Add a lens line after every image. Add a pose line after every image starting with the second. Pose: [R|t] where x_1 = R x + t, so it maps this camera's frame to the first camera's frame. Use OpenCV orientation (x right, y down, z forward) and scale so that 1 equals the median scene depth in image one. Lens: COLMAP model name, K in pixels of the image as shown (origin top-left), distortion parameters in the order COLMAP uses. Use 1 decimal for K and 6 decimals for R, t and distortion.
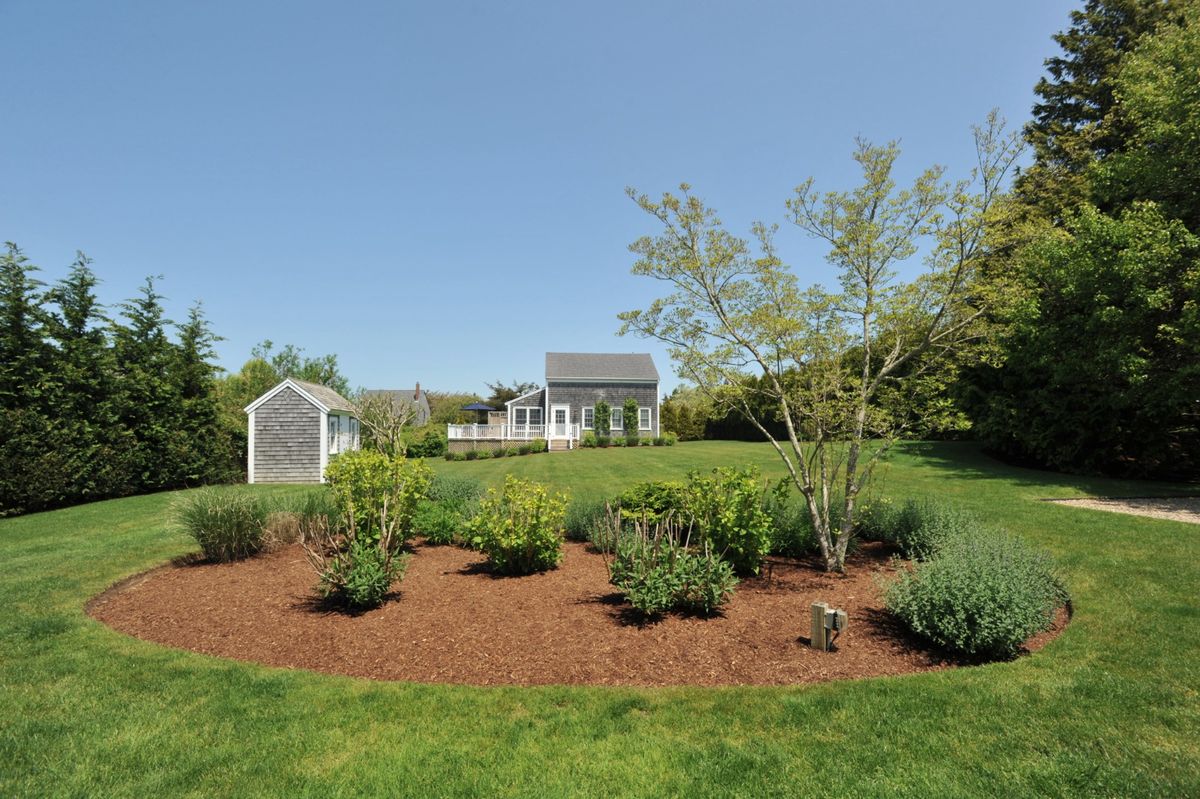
lens RADIAL K [[573.5, 0, 600.0], [0, 573.5, 399.5], [0, 0, 1]] dist [0.000019, 0.000008]
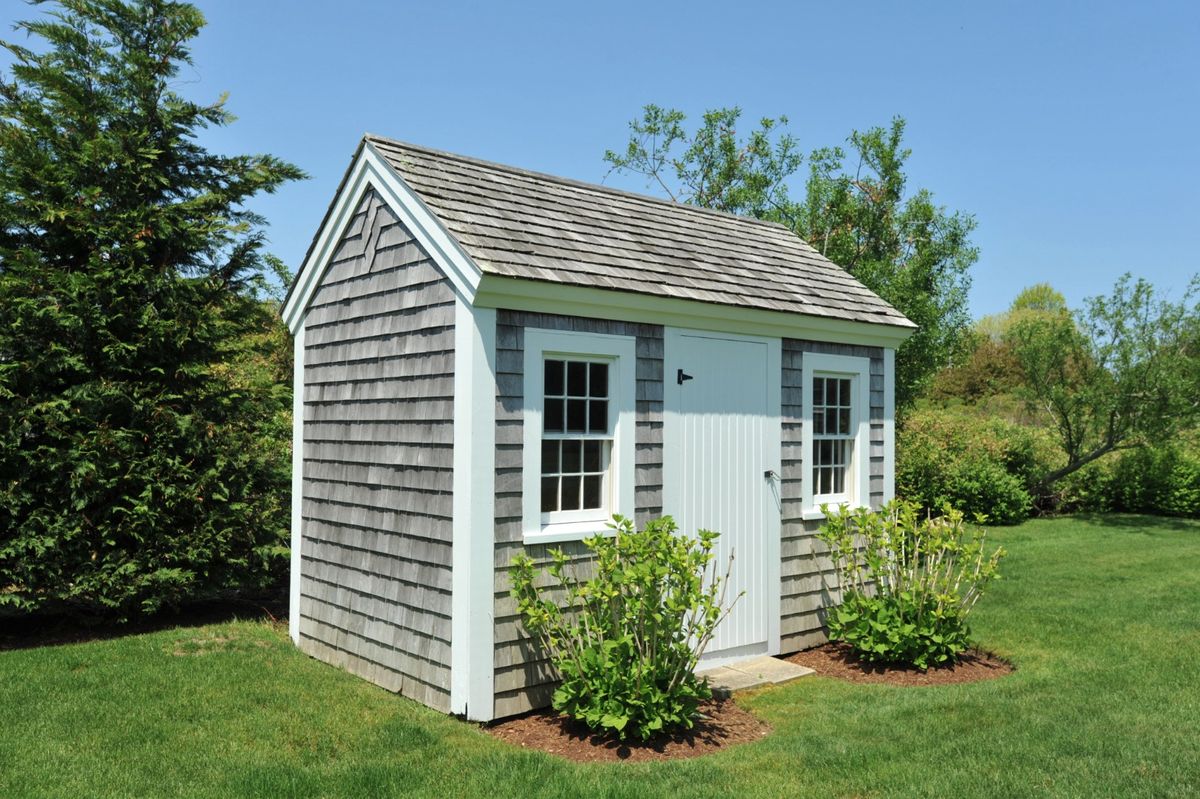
lens RADIAL K [[912.6, 0, 600.0], [0, 912.6, 399.5], [0, 0, 1]] dist [-0.002442, -0.002139]
pose [[0.562311, -0.013554, -0.826815, -0.237065], [0.034641, 0.999374, 0.007176, 0.052645], [0.826200, -0.032677, 0.562428, 0.889090]]
